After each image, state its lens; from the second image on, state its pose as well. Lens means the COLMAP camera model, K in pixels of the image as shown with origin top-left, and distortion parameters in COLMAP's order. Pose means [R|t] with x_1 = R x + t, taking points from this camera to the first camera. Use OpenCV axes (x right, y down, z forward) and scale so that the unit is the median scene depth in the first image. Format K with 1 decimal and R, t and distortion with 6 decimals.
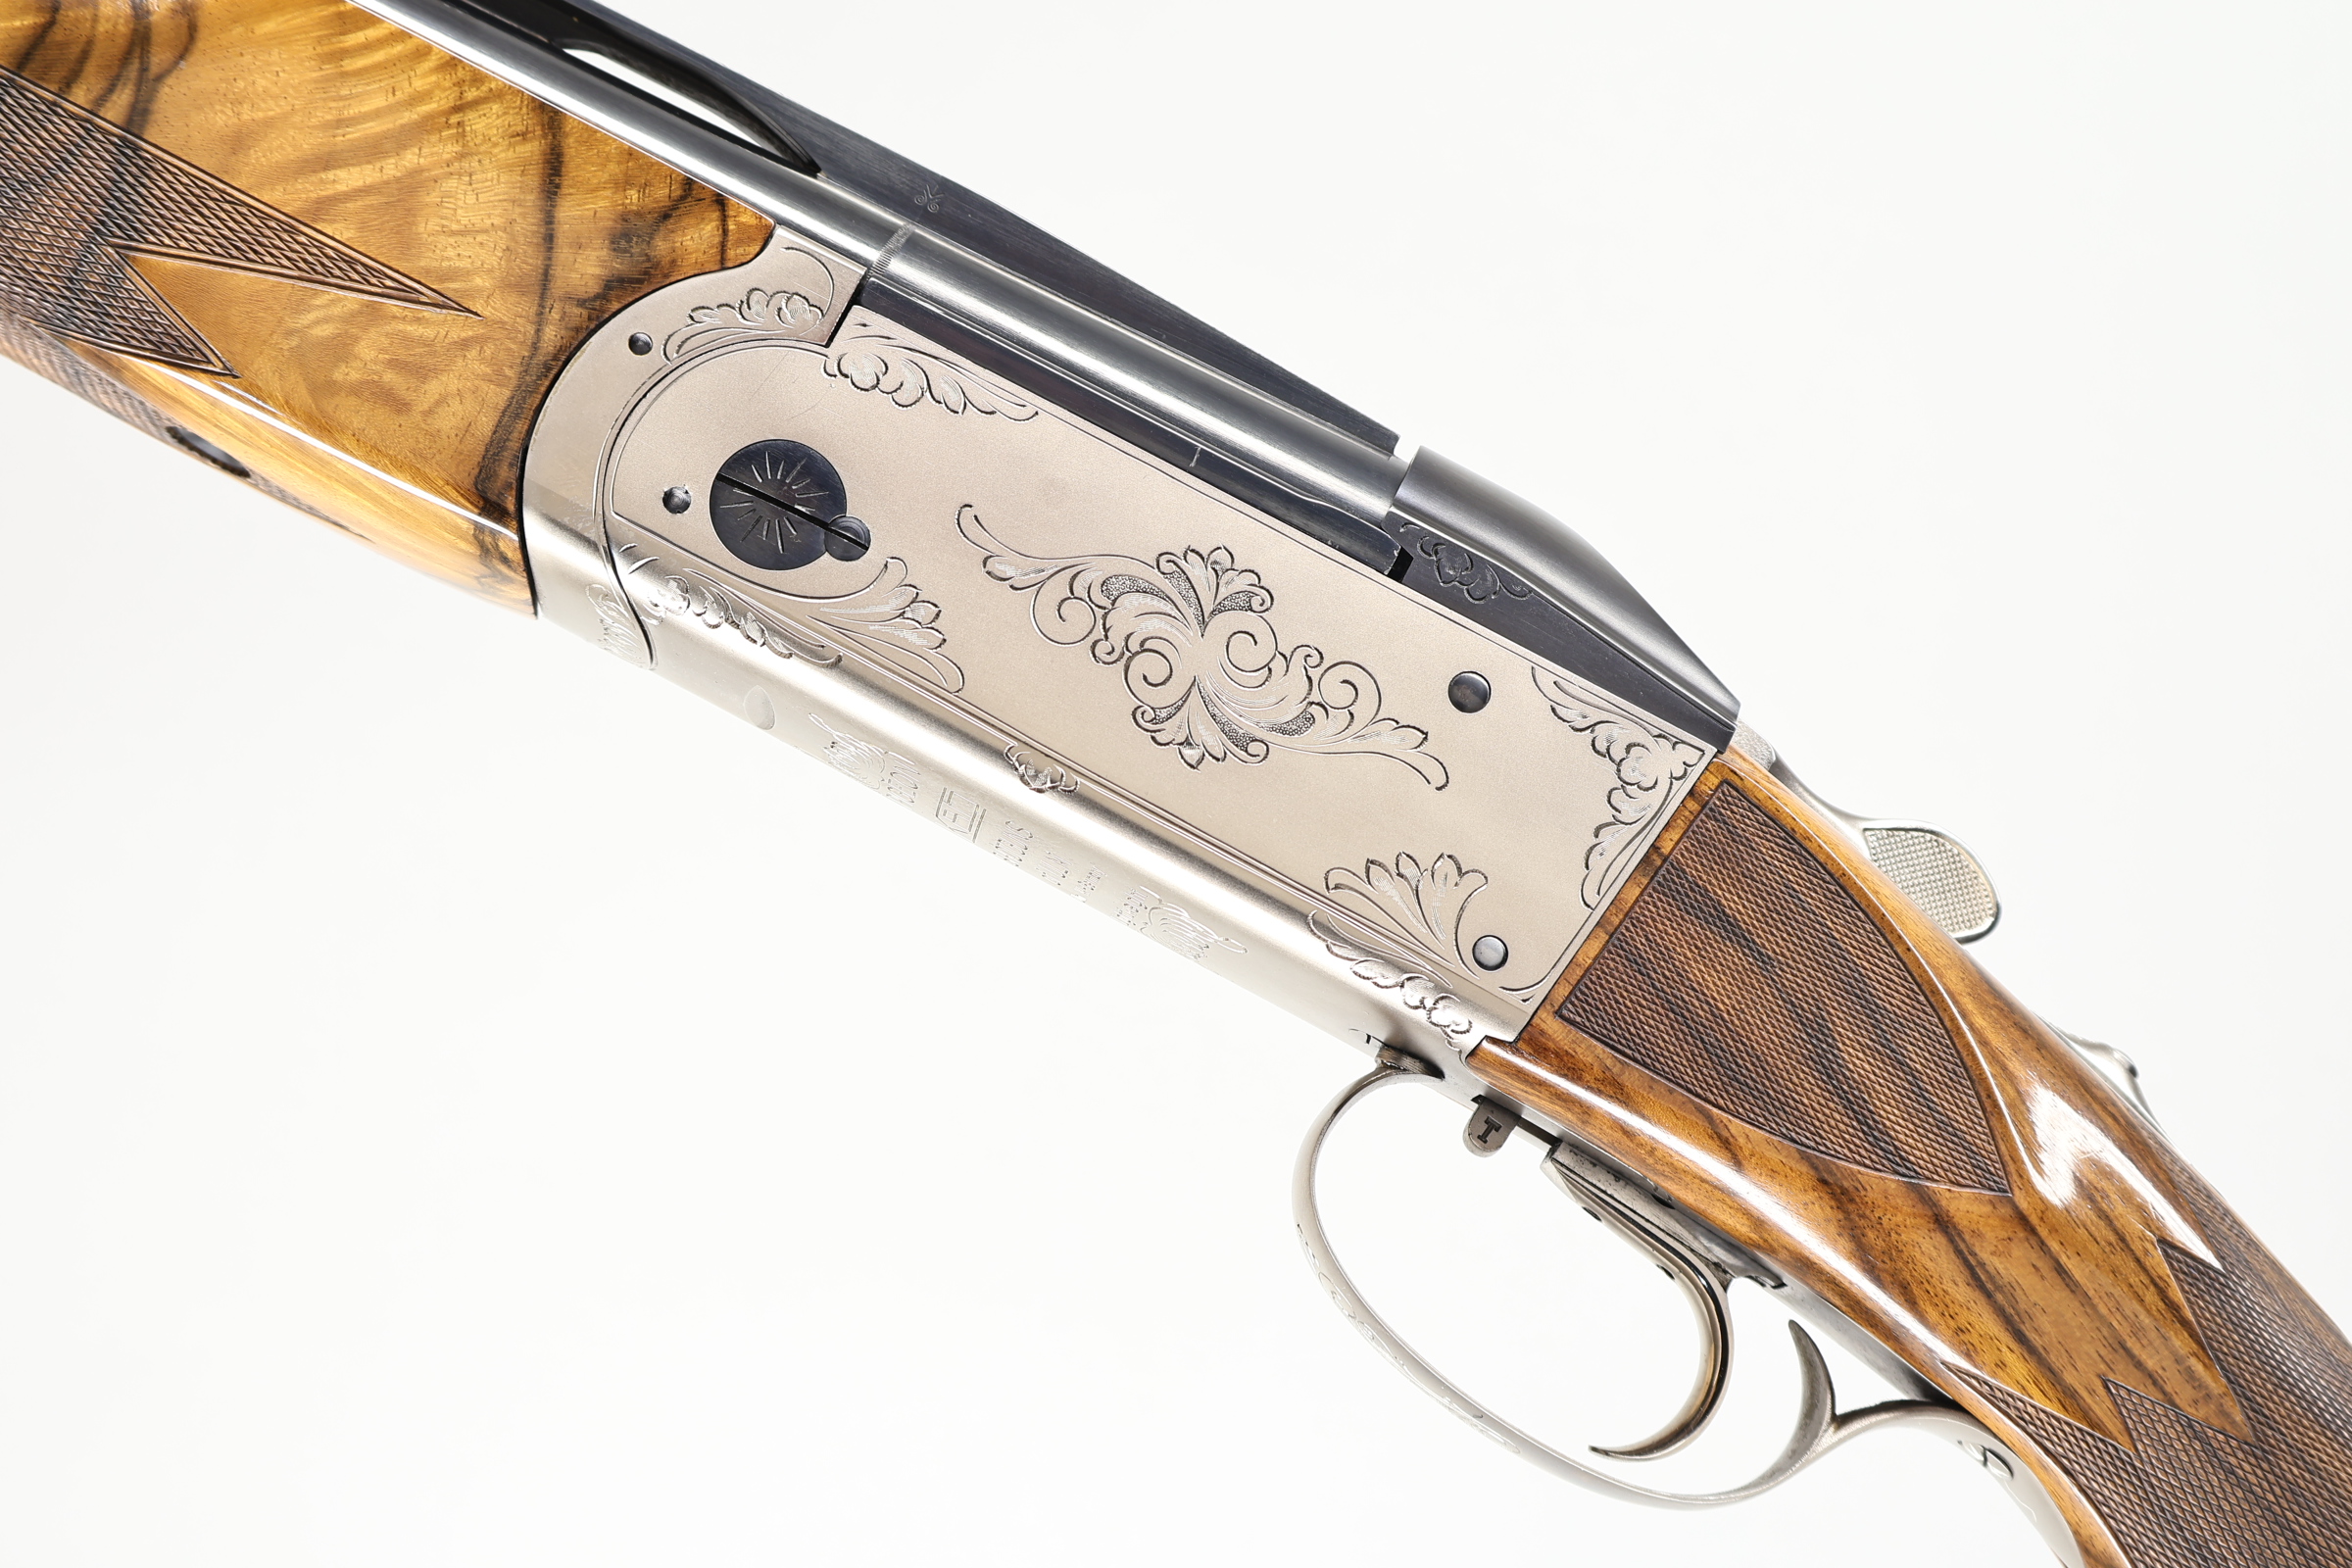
lens RADIAL K [[3541.0, 0, 1173.9], [0, 3541.0, 787.5], [0, 0, 1]] dist [0.009370, 0.000000]
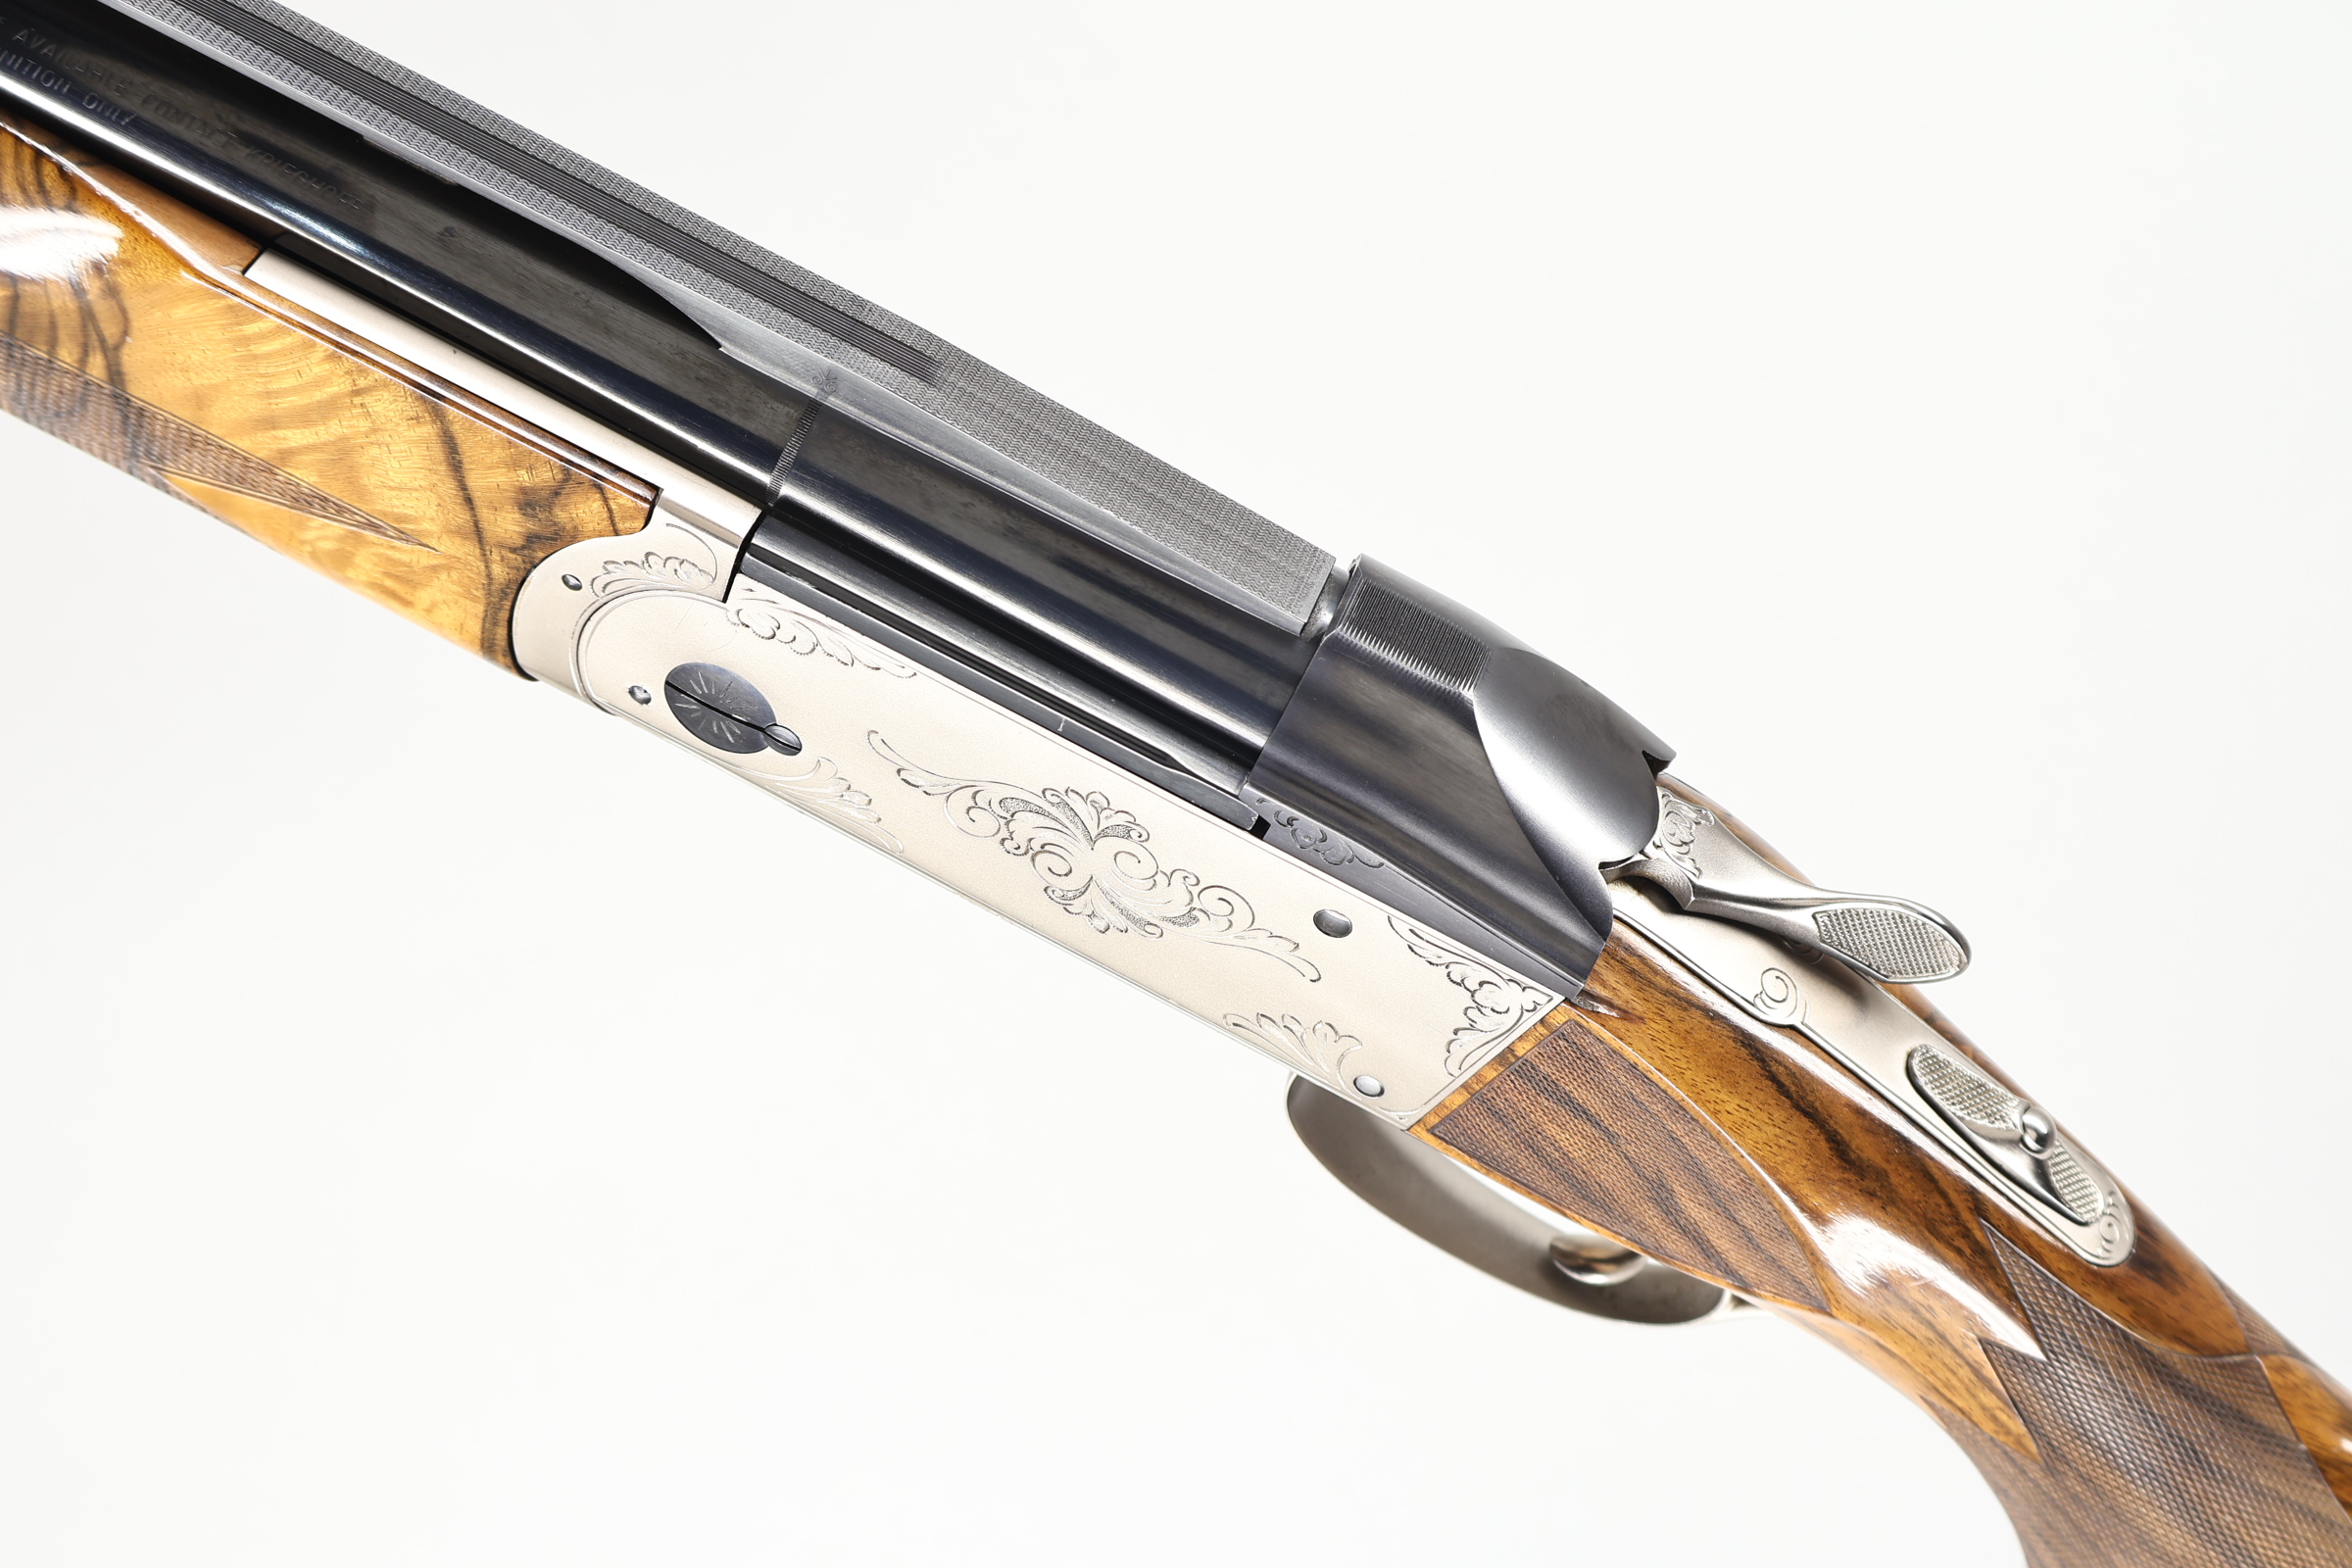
lens RADIAL K [[3541.0, 0, 1176.6], [0, 3541.0, 794.6], [0, 0, 1]] dist [0.009370, 0.000000]
pose [[0.886617, 0.236221, -0.397629, 0.459199], [0.213784, 0.553060, 0.805246, -0.922066], [0.410129, -0.798952, 0.439852, 0.548383]]
